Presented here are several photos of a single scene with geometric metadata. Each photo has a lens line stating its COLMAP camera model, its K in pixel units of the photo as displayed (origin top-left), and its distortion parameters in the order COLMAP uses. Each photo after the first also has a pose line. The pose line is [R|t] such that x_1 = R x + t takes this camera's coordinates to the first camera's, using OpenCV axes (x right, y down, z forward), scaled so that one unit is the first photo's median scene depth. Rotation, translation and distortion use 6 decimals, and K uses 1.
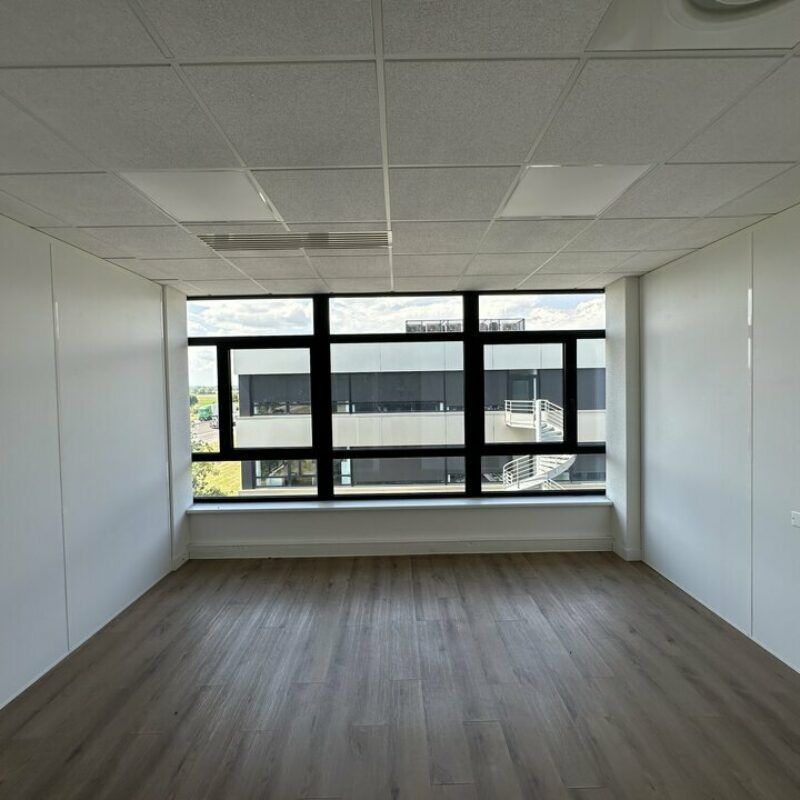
lens RADIAL K [[457.6, 0, 406.3], [0, 457.6, 400.7], [0, 0, 1]] dist [0.024519, 0.000477]
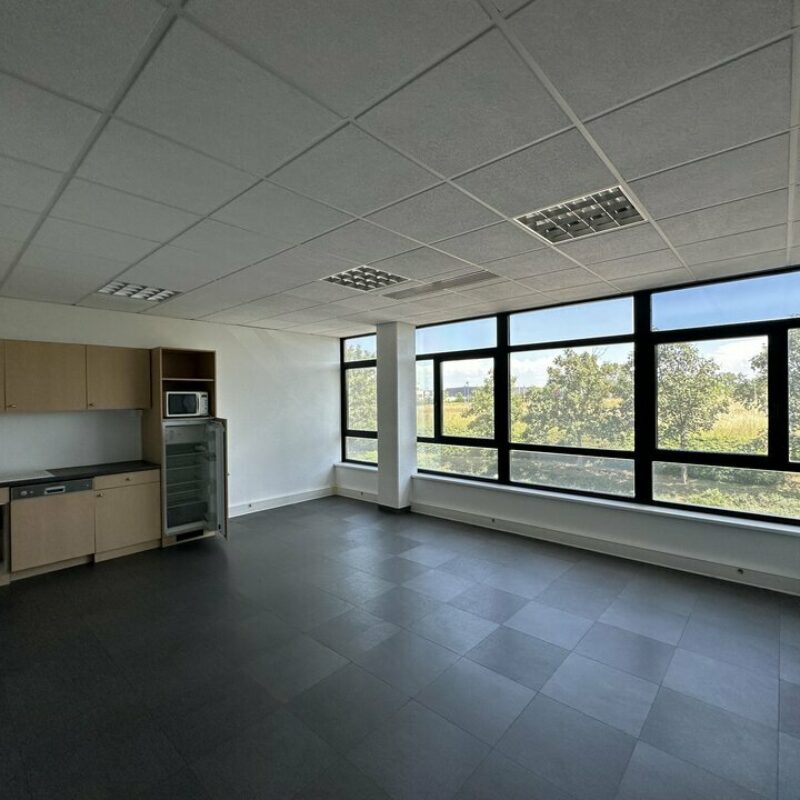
lens RADIAL K [[426.7, 0, 402.3], [0, 426.7, 396.5], [0, 0, 1]] dist [-0.003194, -0.001571]
pose [[0.736705, 0.009717, -0.676144, 0.381585], [-0.014386, 0.999896, -0.001304, -0.006723], [0.676061, 0.010688, 0.736768, -0.002792]]
